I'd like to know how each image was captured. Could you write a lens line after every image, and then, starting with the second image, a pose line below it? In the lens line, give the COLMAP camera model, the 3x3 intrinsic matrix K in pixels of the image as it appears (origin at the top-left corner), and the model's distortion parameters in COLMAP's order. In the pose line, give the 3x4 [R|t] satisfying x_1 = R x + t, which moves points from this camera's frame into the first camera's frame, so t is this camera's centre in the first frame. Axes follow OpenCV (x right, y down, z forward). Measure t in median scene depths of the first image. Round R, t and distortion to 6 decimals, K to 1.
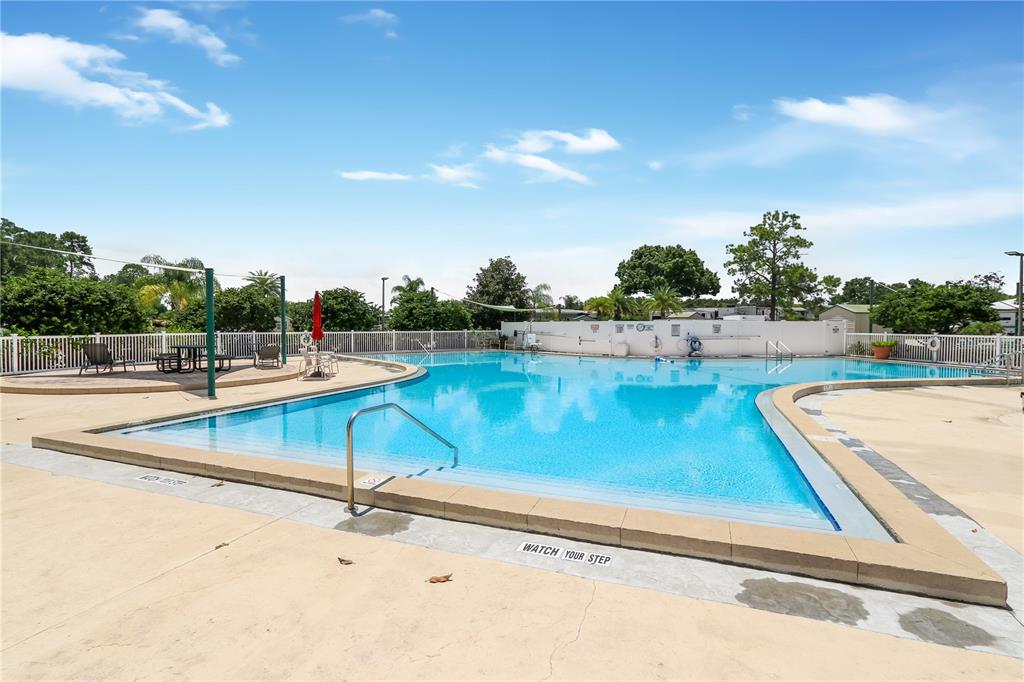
lens RADIAL K [[476.7, 0, 511.4], [0, 476.7, 328.4], [0, 0, 1]] dist [-0.014157, 0.000147]
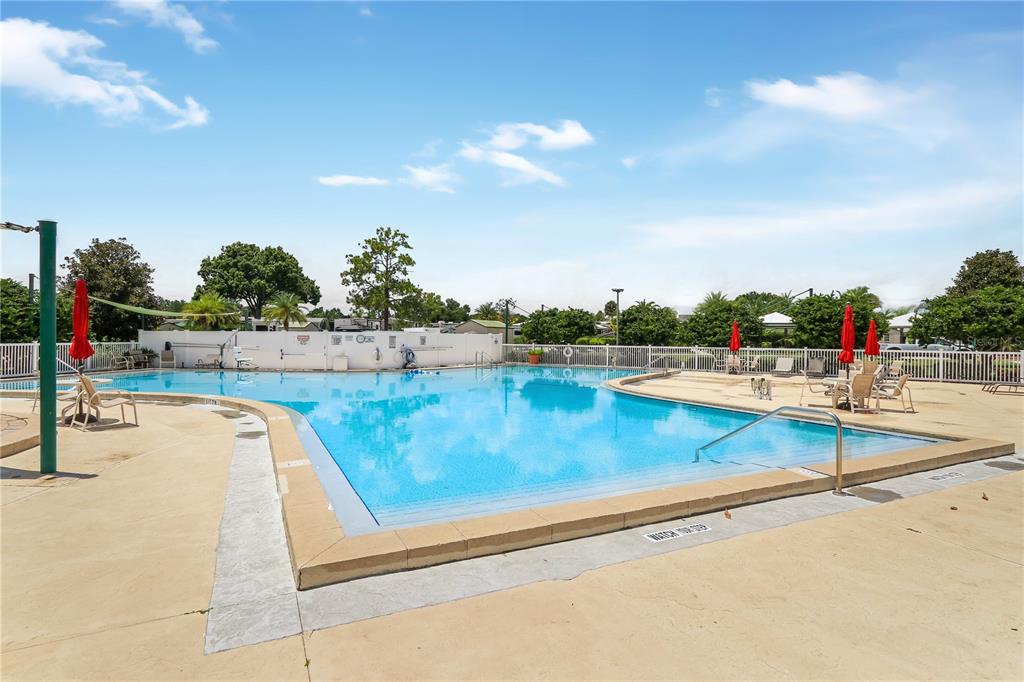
lens RADIAL K [[519.0, 0, 493.2], [0, 519.0, 340.5], [0, 0, 1]] dist [-0.013983, 0.000147]
pose [[0.690261, 0.001130, 0.723559, -0.243684], [-0.002528, 0.999996, 0.000850, -0.000319], [-0.723556, -0.002416, 0.690262, 0.095870]]
